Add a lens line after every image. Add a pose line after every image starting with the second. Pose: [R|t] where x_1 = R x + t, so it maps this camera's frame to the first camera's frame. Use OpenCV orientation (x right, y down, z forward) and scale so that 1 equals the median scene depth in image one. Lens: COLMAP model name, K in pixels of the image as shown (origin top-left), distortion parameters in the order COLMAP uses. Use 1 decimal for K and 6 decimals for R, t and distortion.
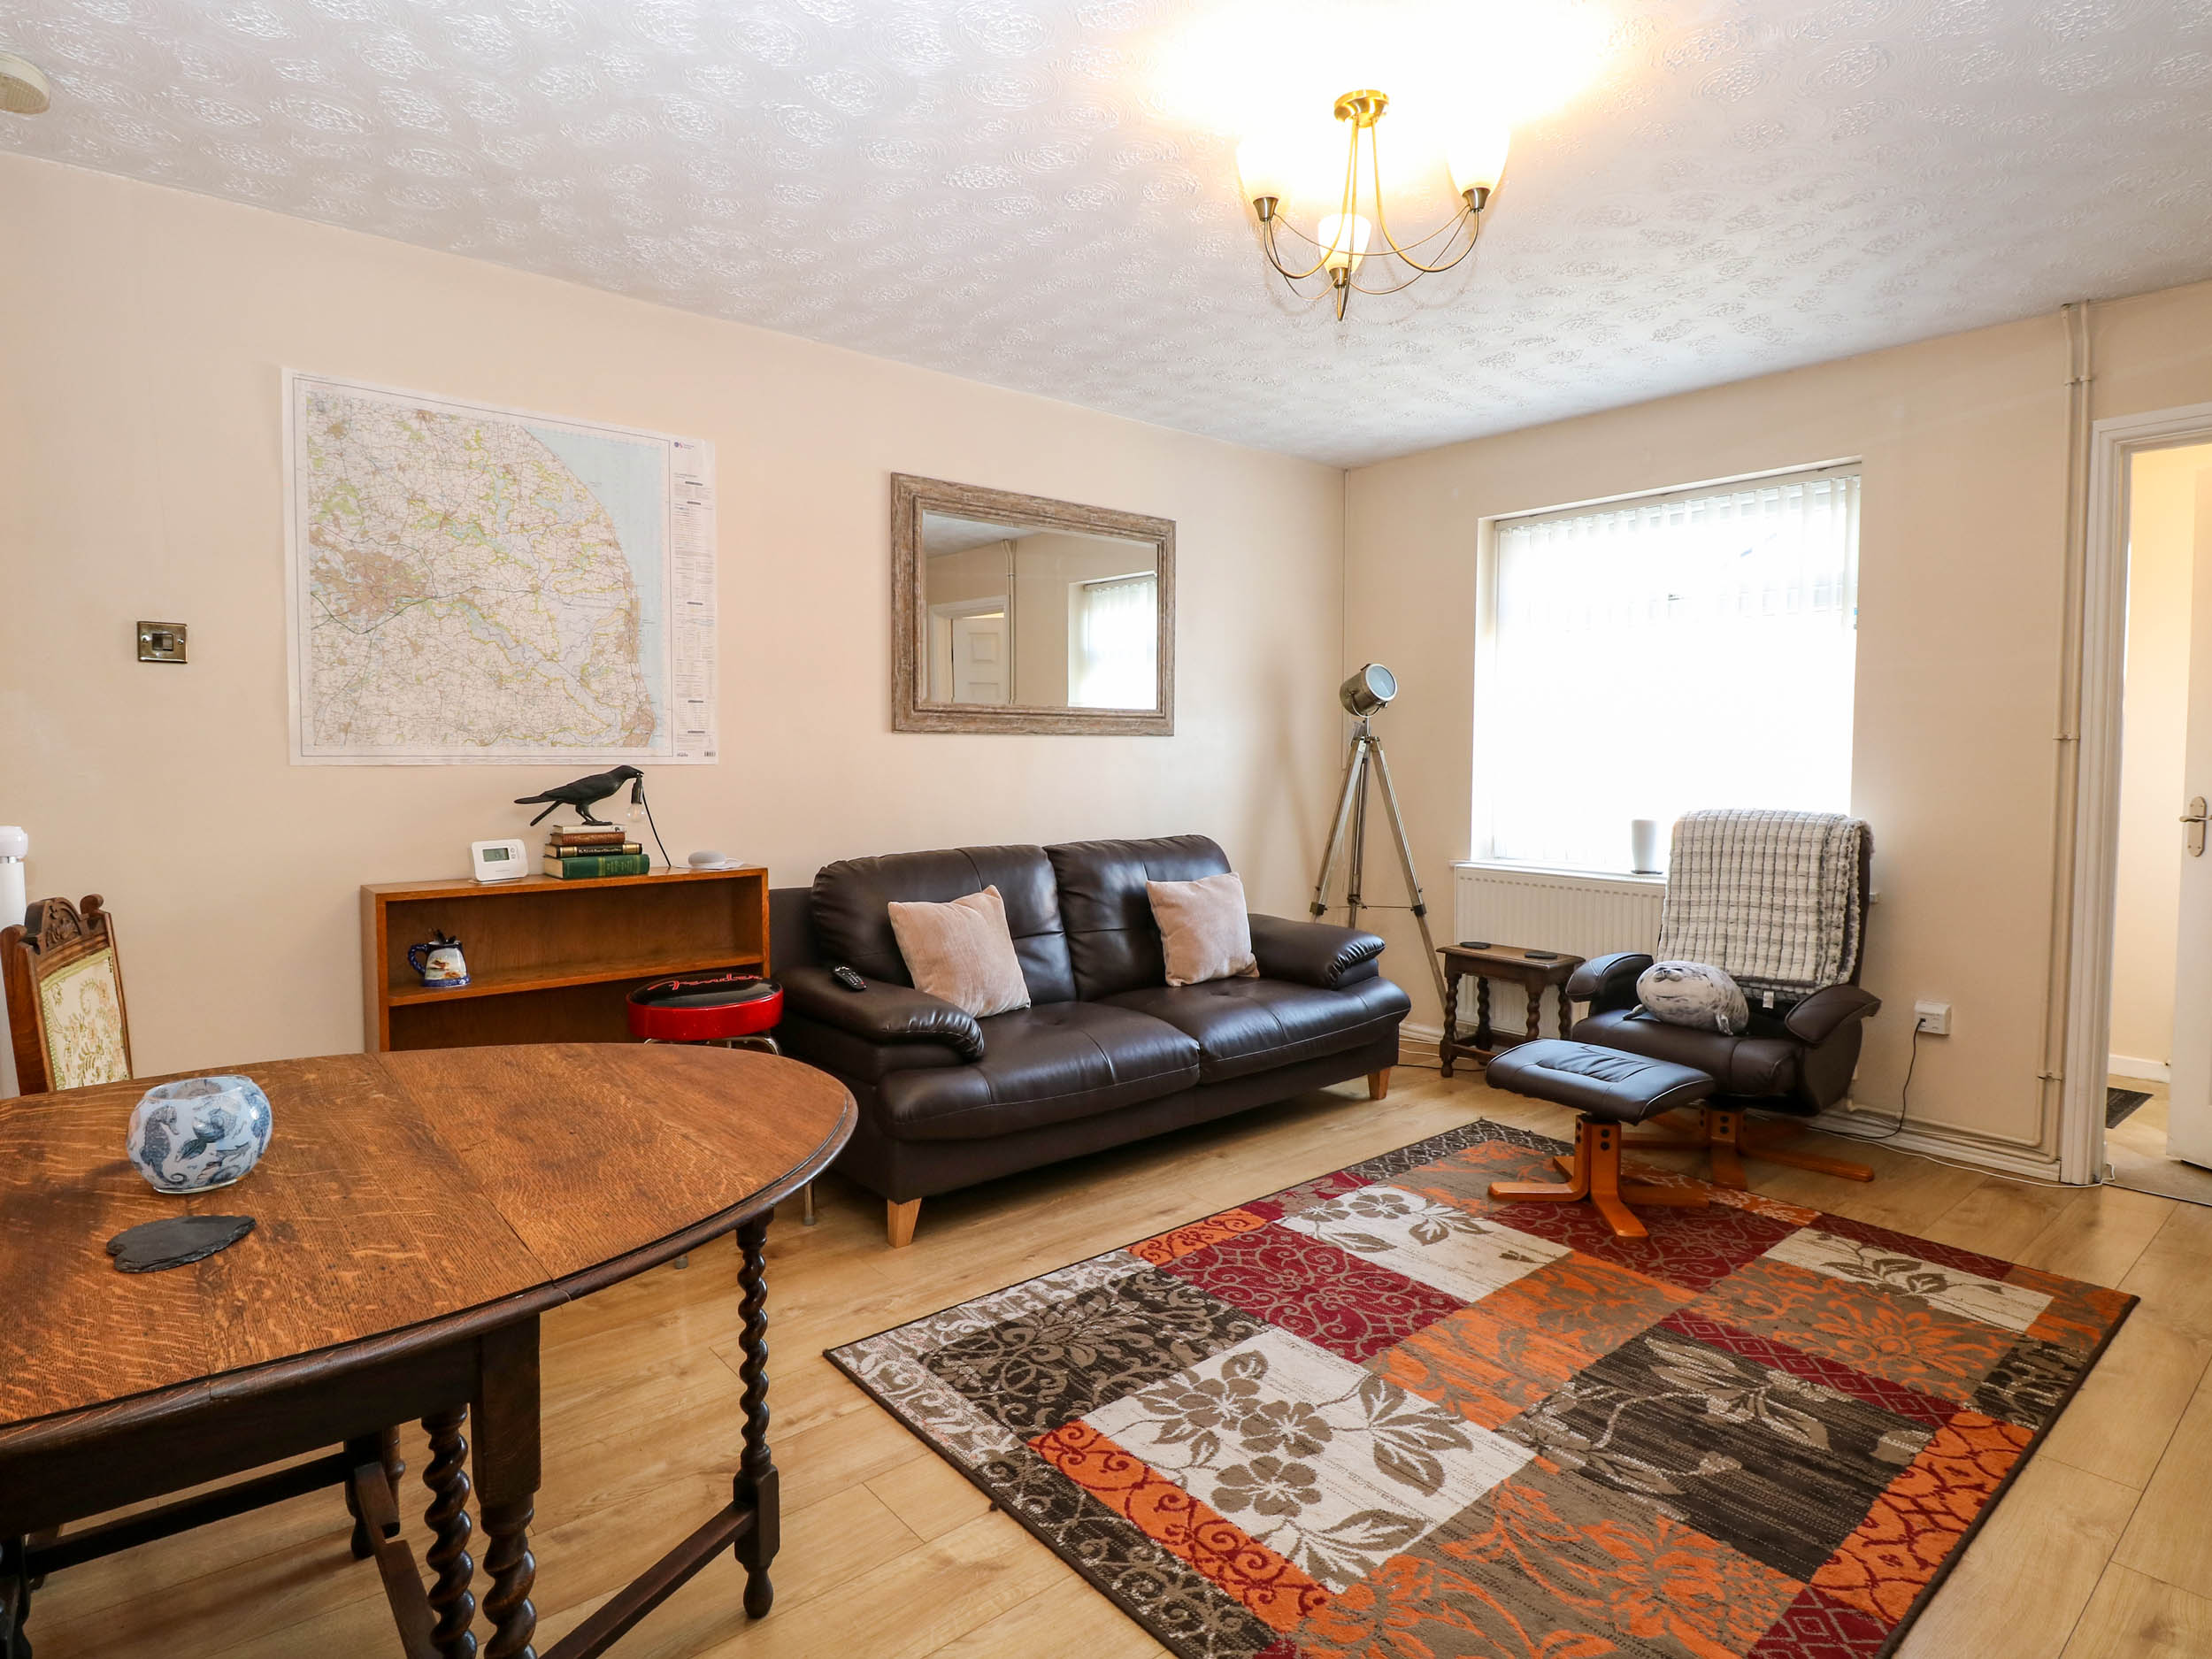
lens RADIAL K [[1193.6, 0, 1102.4], [0, 1193.6, 810.9], [0, 0, 1]] dist [0.002358, -0.015855]
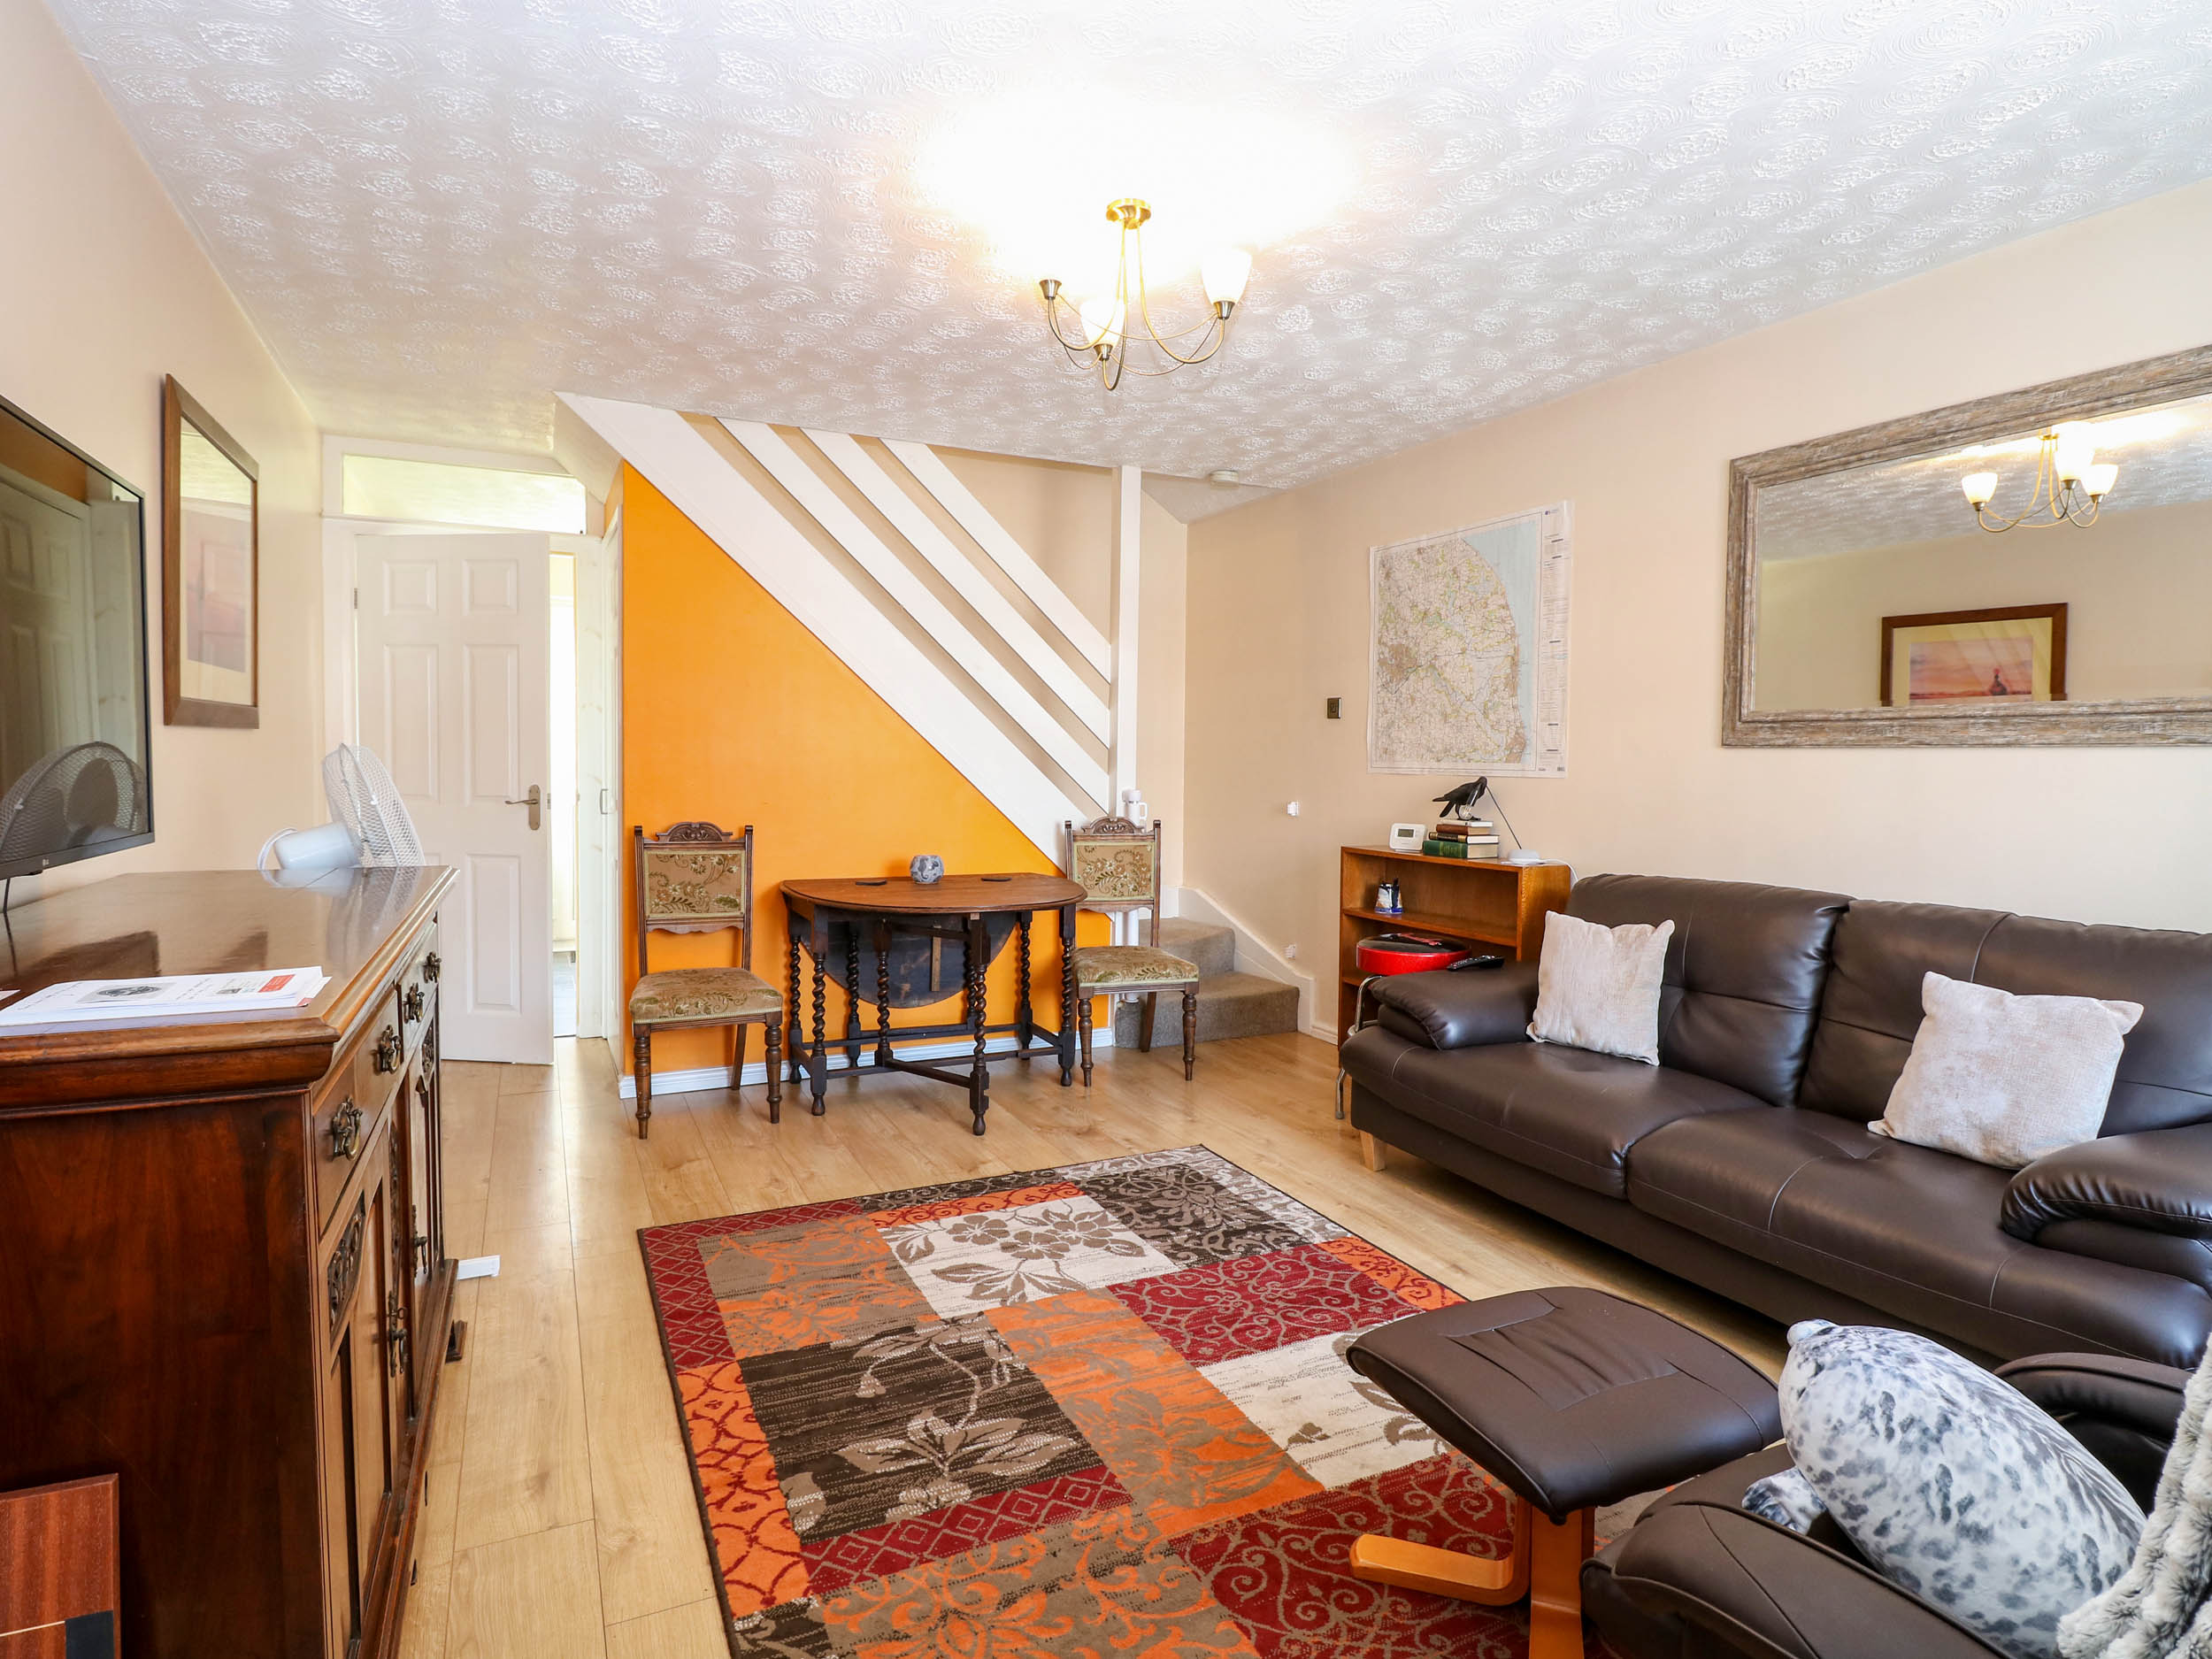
lens RADIAL K [[1182.8, 0, 1097.9], [0, 1182.8, 808.8], [0, 0, 1]] dist [0.005129, -0.016413]
pose [[-0.248531, 0.034788, -0.967999, 1.254451], [-0.060091, 0.996876, 0.051254, -0.057084], [0.966758, 0.070907, -0.245664, 1.184104]]
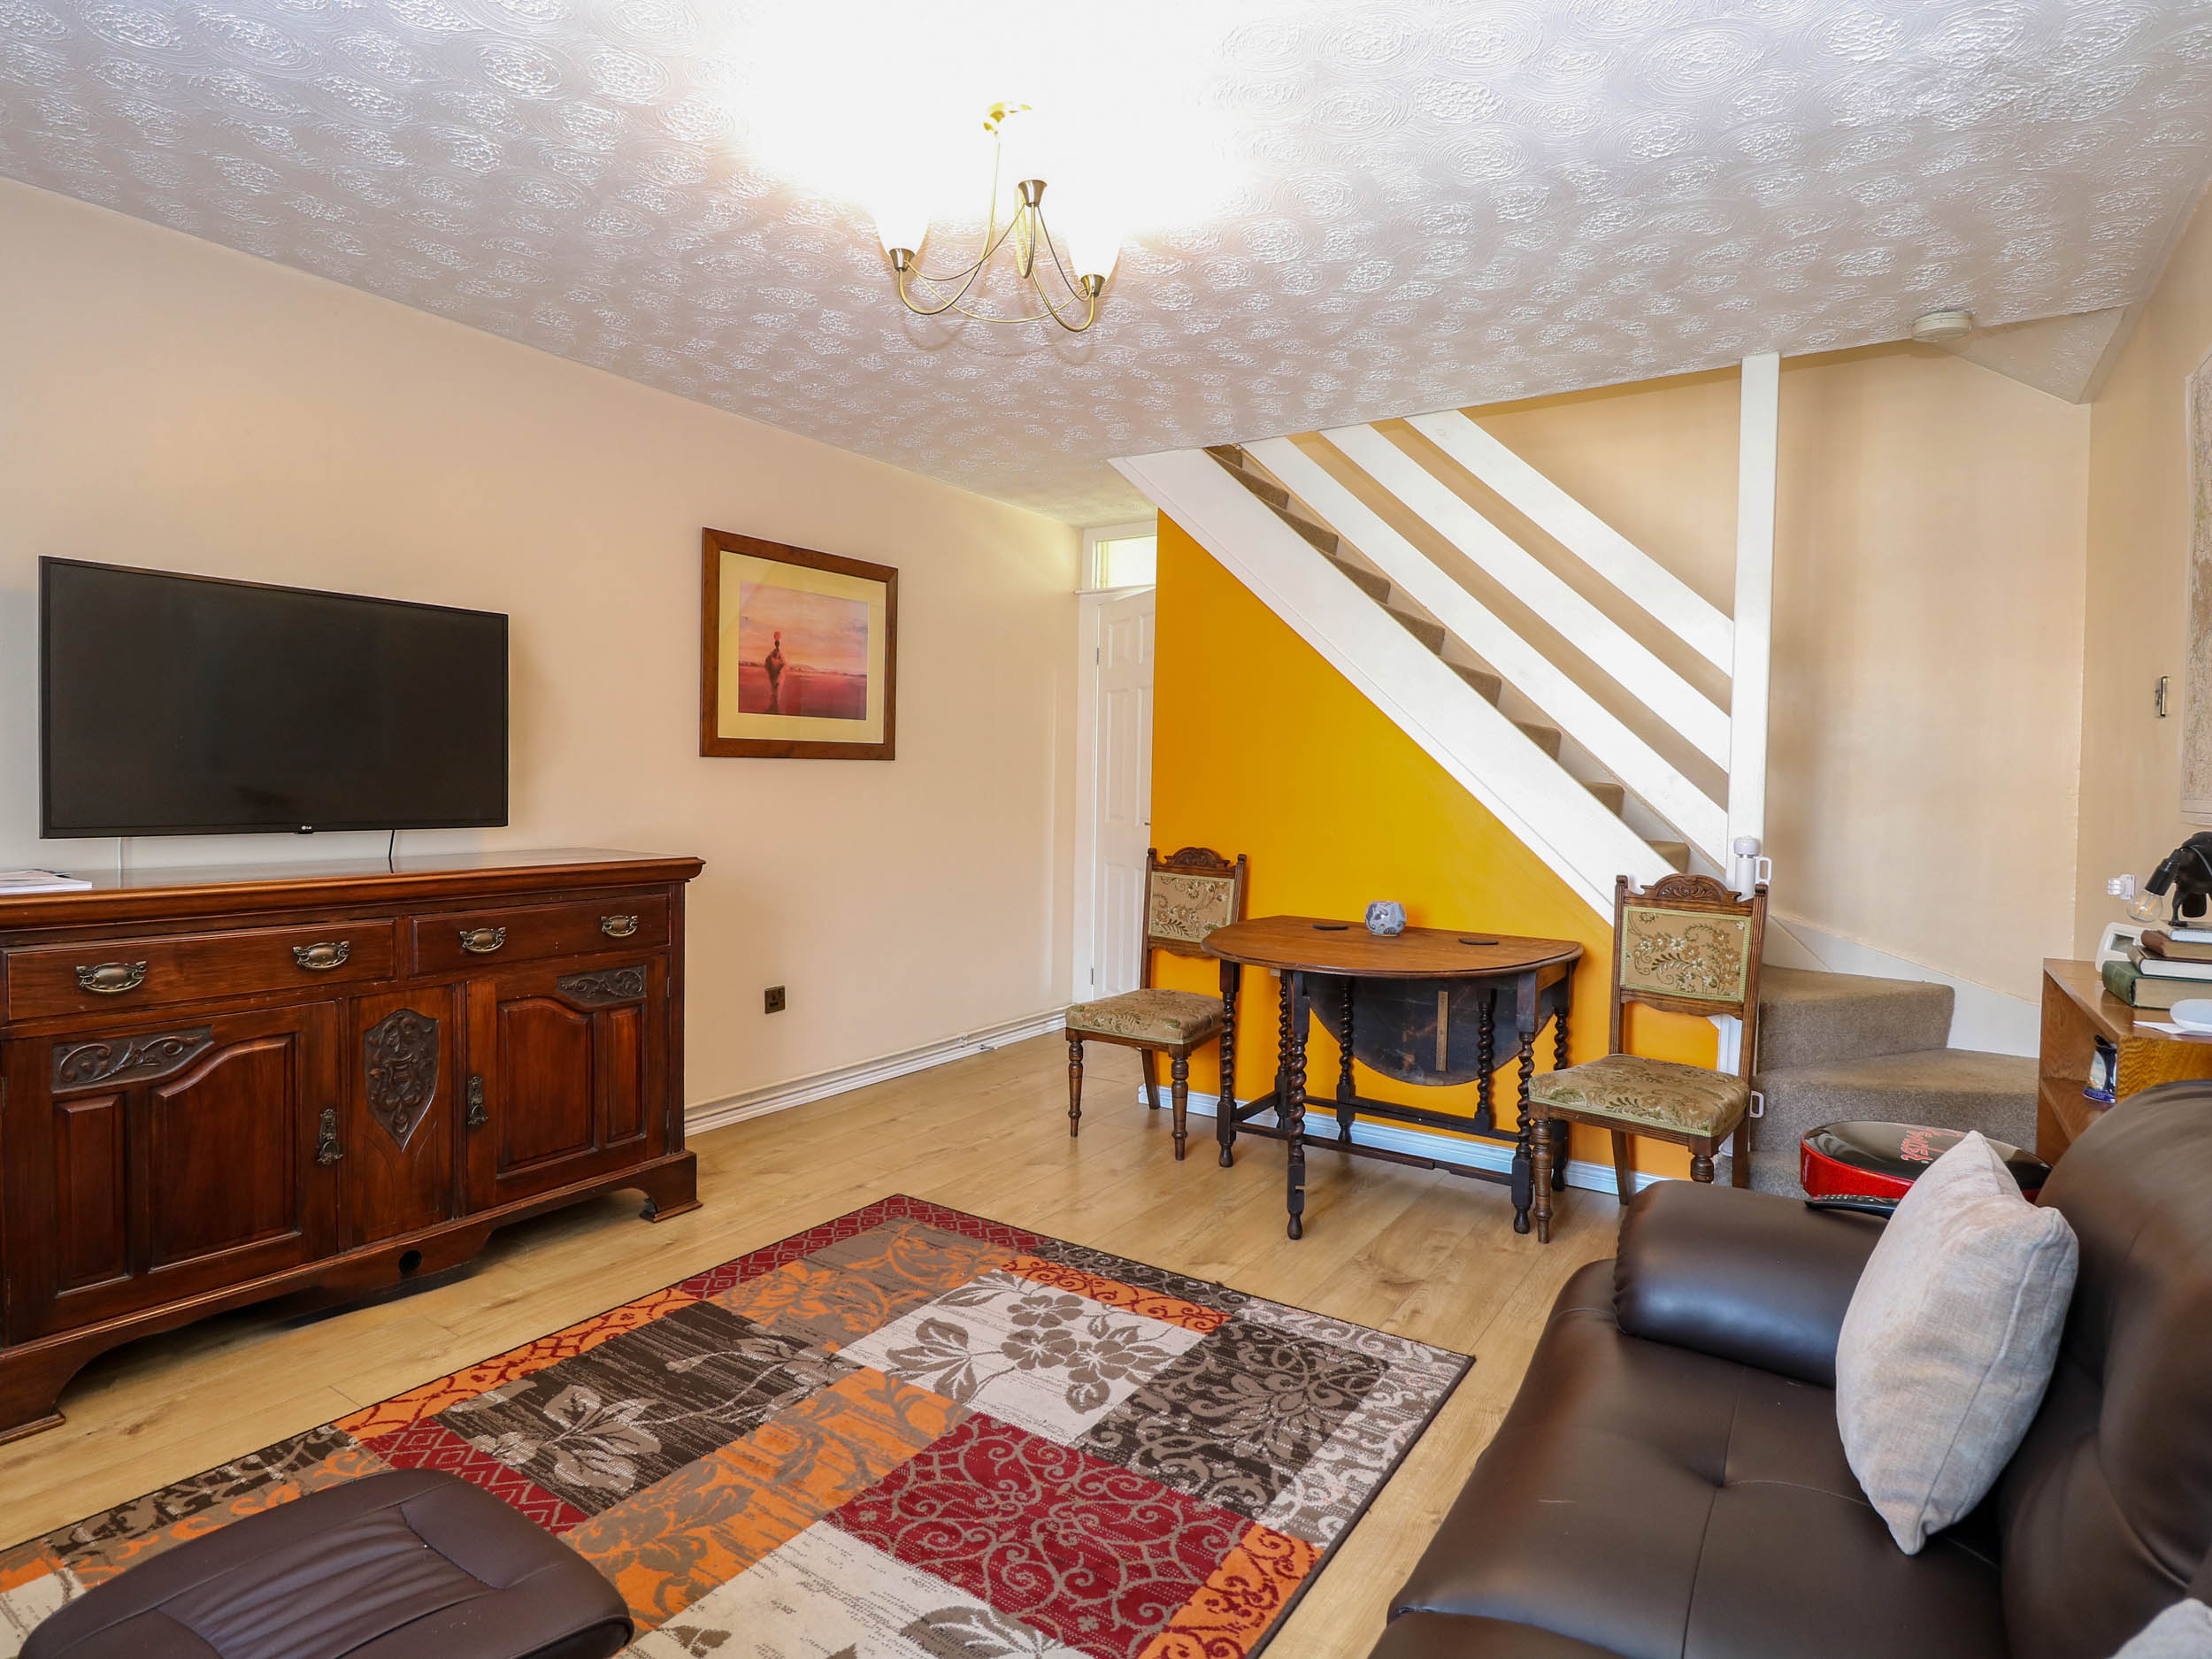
lens RADIAL K [[1182.8, 0, 1097.9], [0, 1182.8, 808.8], [0, 0, 1]] dist [0.005129, -0.016413]
pose [[-0.959381, -0.013074, -0.281809, 0.378155], [-0.034811, 0.996778, 0.072266, -0.093019], [0.279956, 0.079140, -0.956745, 1.817013]]
